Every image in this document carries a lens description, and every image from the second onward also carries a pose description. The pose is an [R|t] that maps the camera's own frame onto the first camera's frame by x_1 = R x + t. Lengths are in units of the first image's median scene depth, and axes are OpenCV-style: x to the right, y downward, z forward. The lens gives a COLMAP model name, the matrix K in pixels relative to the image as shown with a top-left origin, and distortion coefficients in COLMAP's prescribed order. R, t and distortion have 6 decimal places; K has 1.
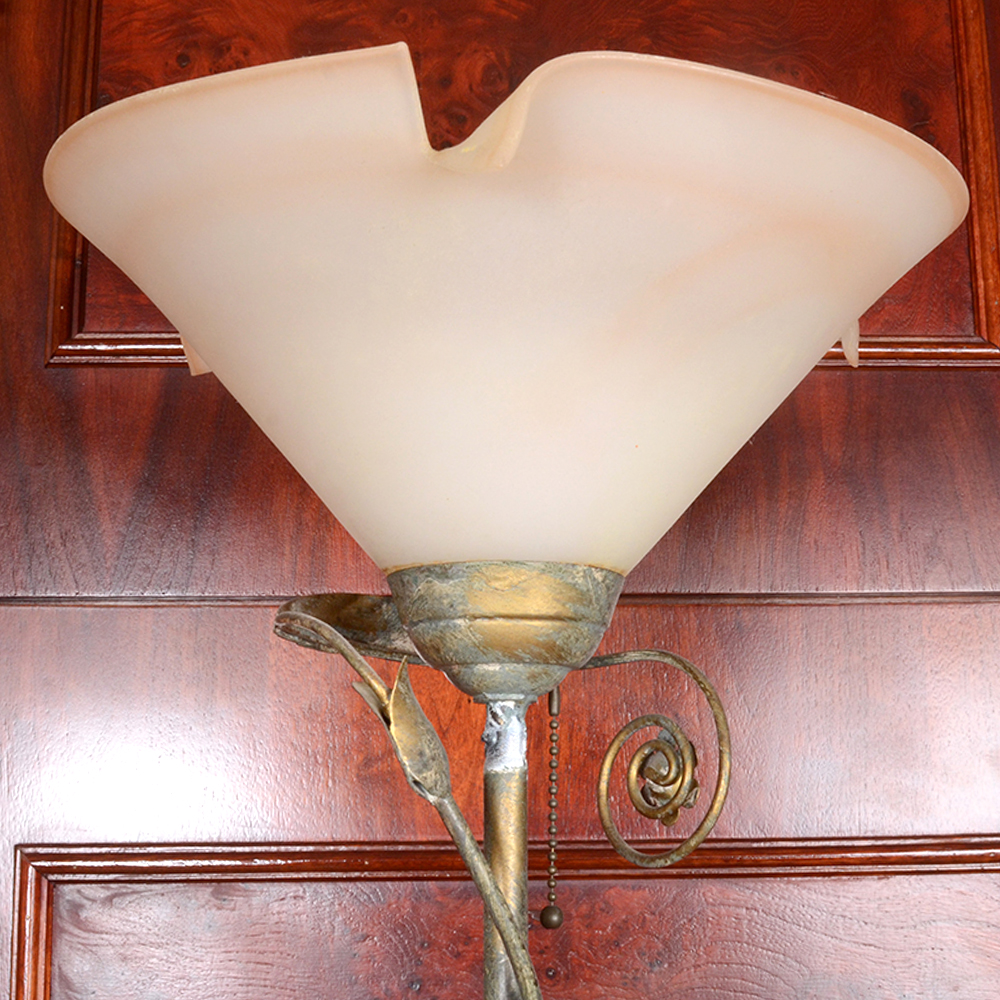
lens RADIAL K [[1786.5, 0, 499.9], [0, 1786.5, 500.2], [0, 0, 1]] dist [-0.098097, 0.000000]
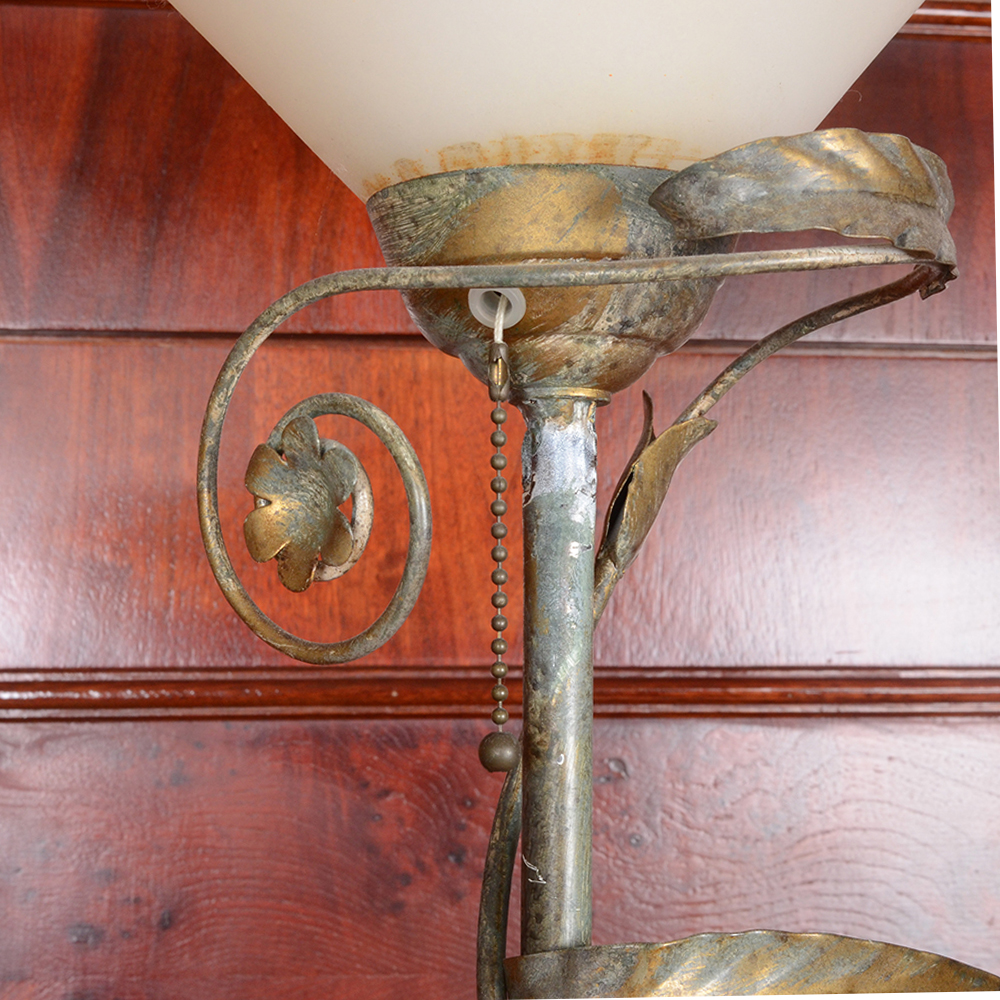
lens RADIAL K [[2427.3, 0, 500.1], [0, 2427.3, 499.3], [0, 0, 1]] dist [0.051788, 0.000000]
pose [[0.994966, 0.014300, 0.099186, -0.131206], [-0.026064, 0.992631, 0.118341, 0.001287], [-0.096763, -0.120331, 0.988007, 0.000069]]
